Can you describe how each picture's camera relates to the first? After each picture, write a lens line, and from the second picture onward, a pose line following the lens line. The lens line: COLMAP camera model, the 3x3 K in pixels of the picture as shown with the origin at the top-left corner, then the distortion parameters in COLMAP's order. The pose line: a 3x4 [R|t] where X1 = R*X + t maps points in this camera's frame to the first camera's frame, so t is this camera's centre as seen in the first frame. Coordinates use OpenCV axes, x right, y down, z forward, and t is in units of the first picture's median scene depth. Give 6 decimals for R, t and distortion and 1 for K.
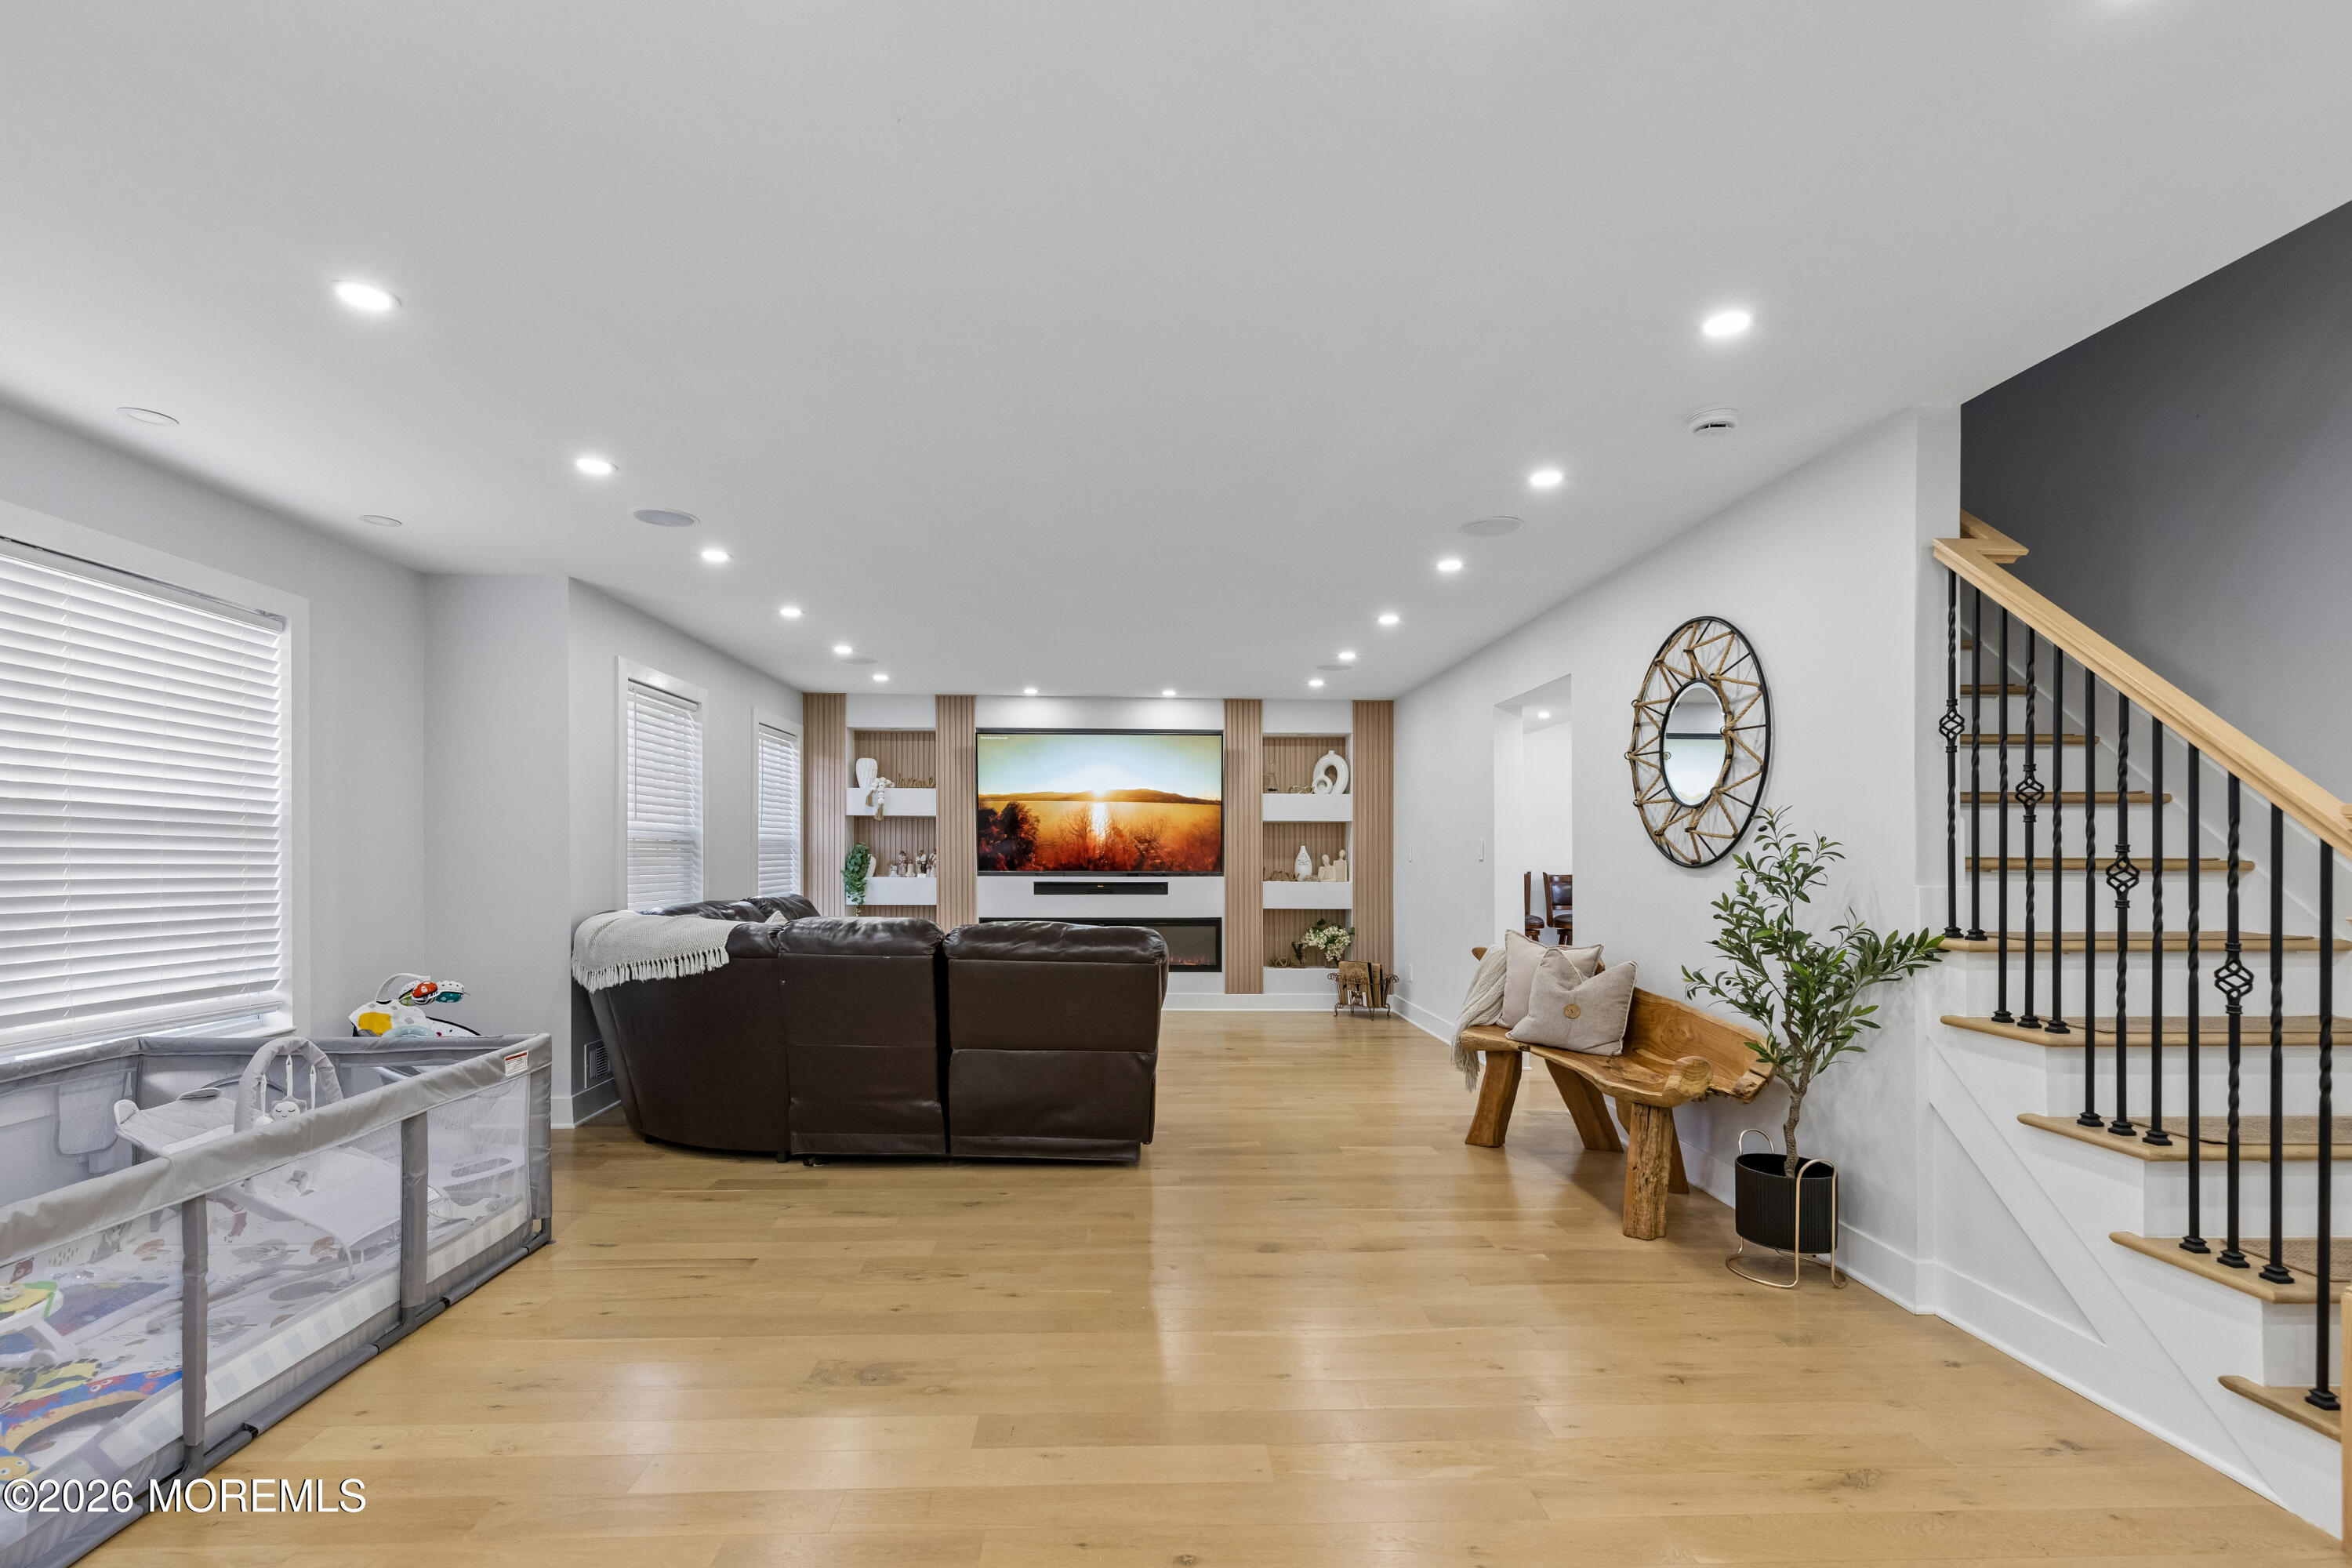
lens RADIAL K [[1033.0, 0, 1133.9], [0, 1033.0, 857.6], [0, 0, 1]] dist [0.001363, -0.000362]
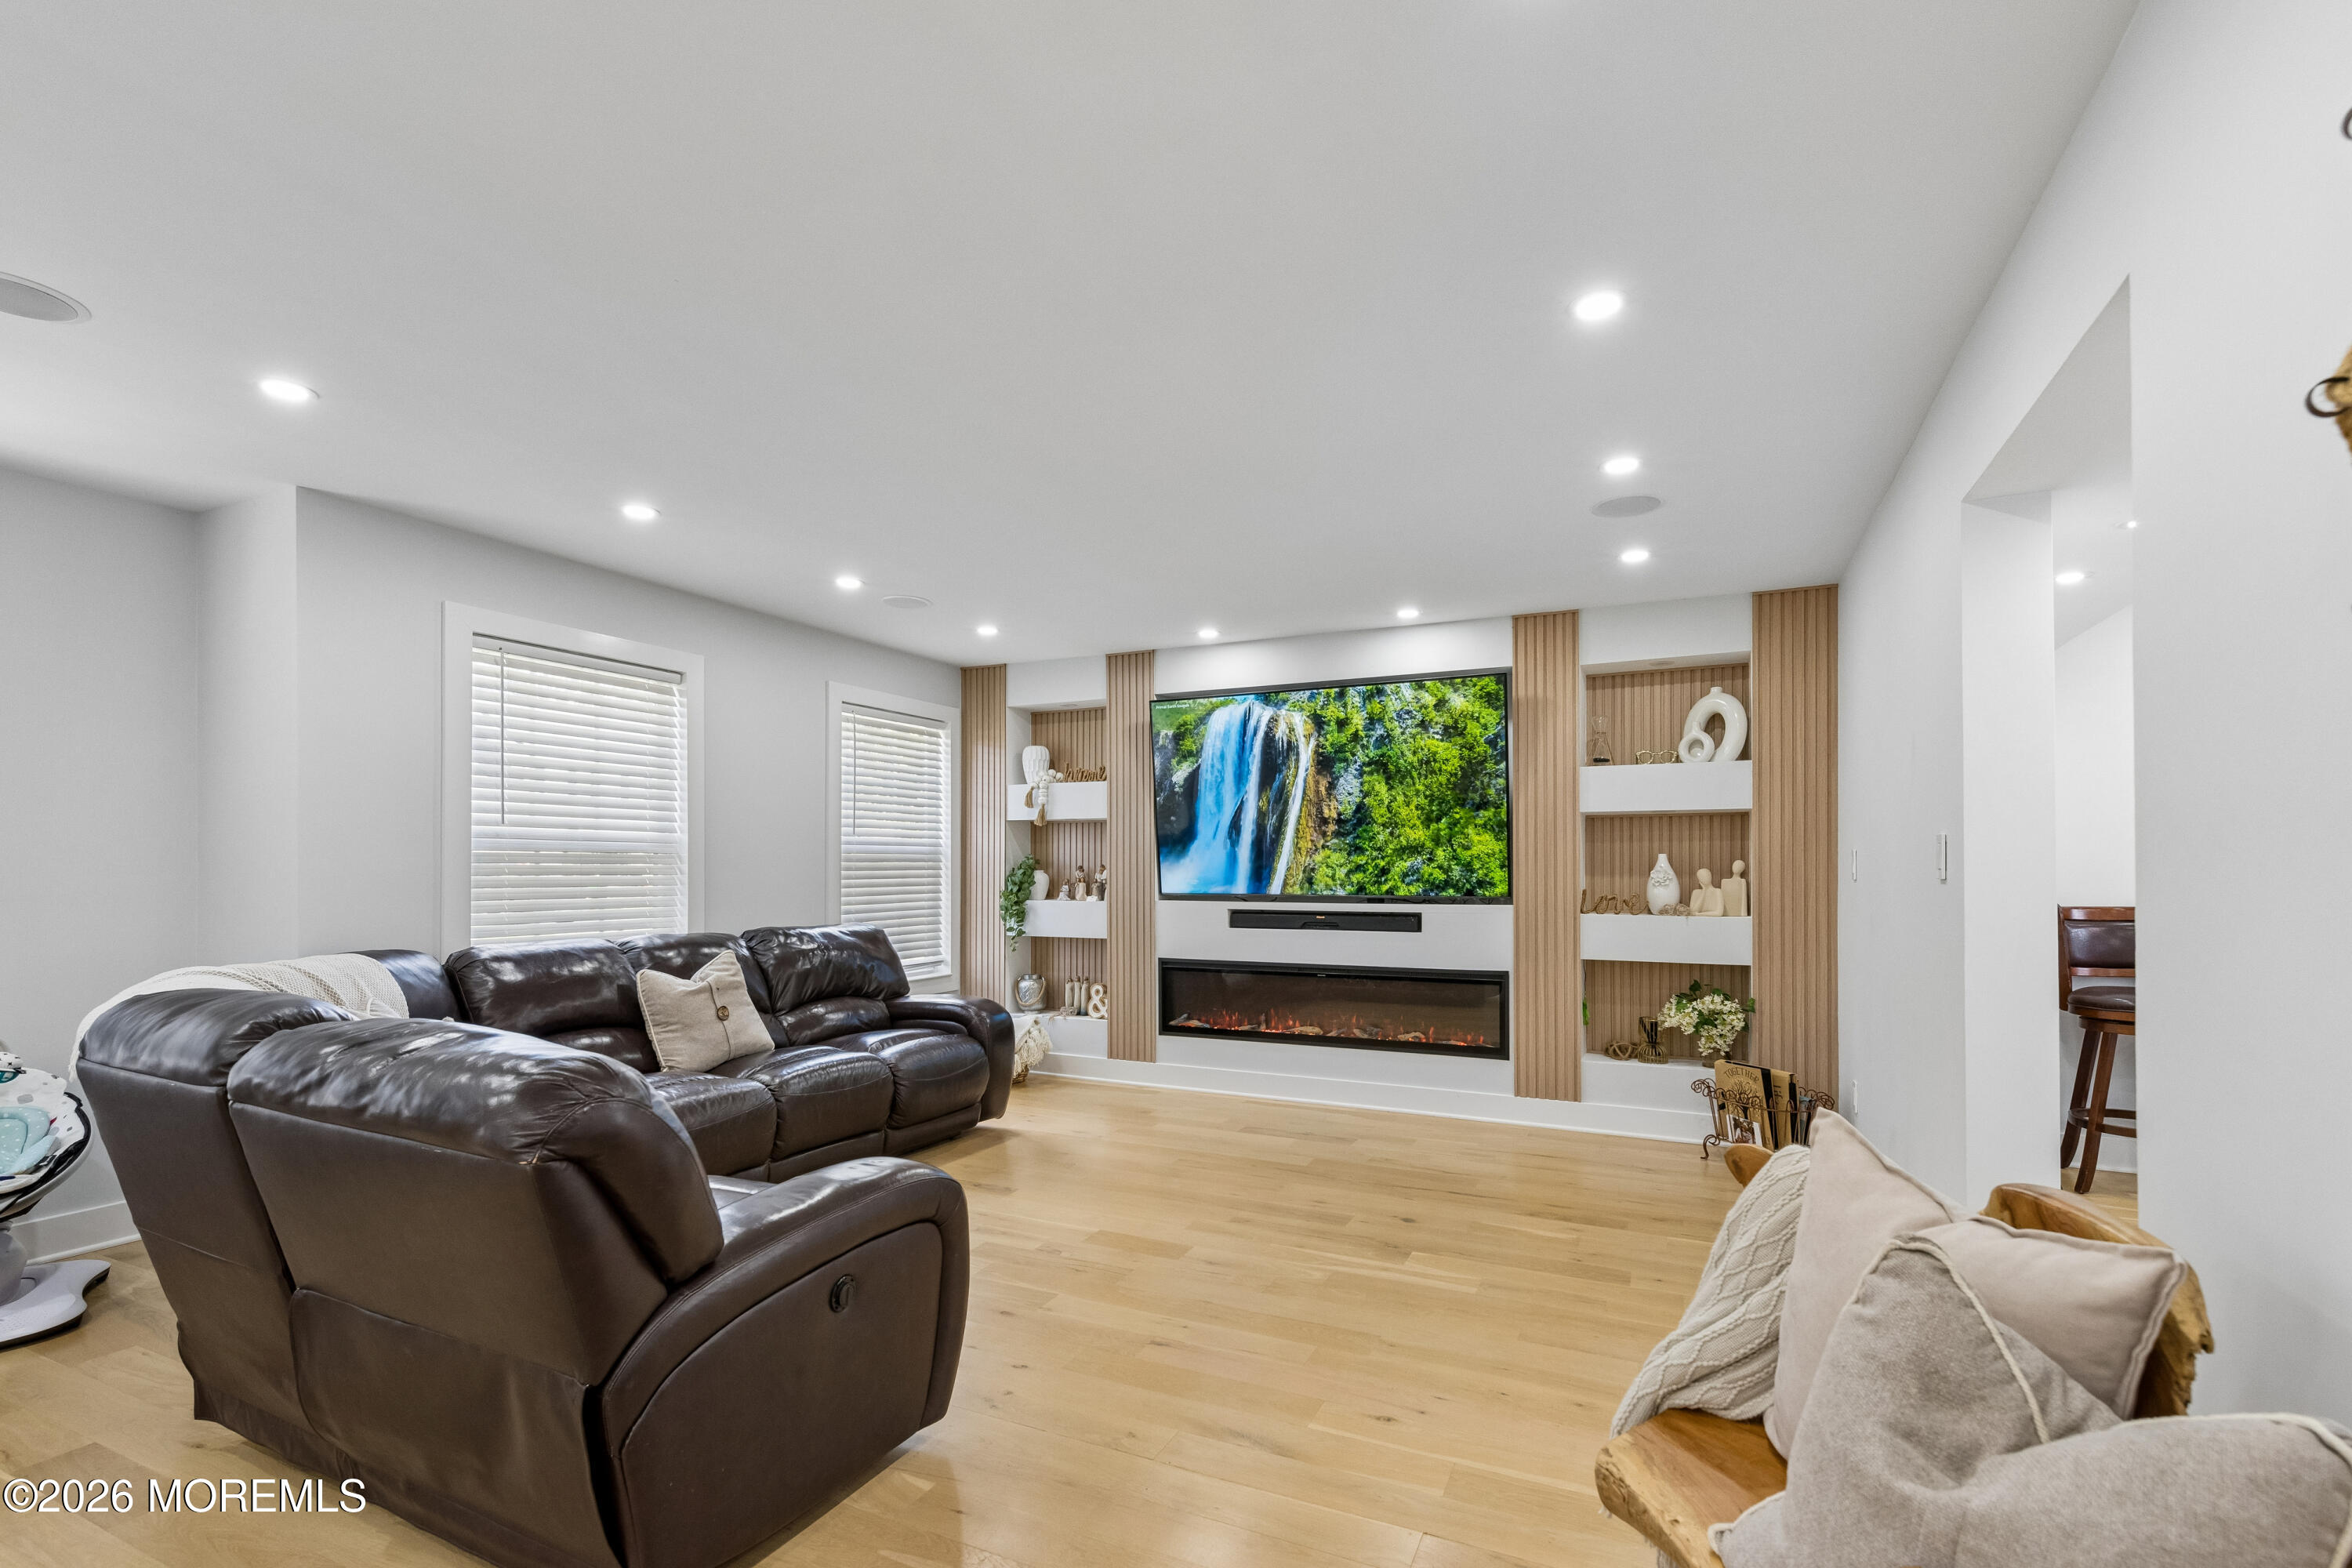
lens RADIAL K [[1033.0, 0, 1172.6], [0, 1033.0, 878.4], [0, 0, 1]] dist [0.001363, -0.000362]
pose [[0.893167, 0.000586, -0.449724, 0.182639], [0.001565, 0.999989, 0.004412, -0.000597], [0.449722, -0.004645, 0.893157, 0.358084]]
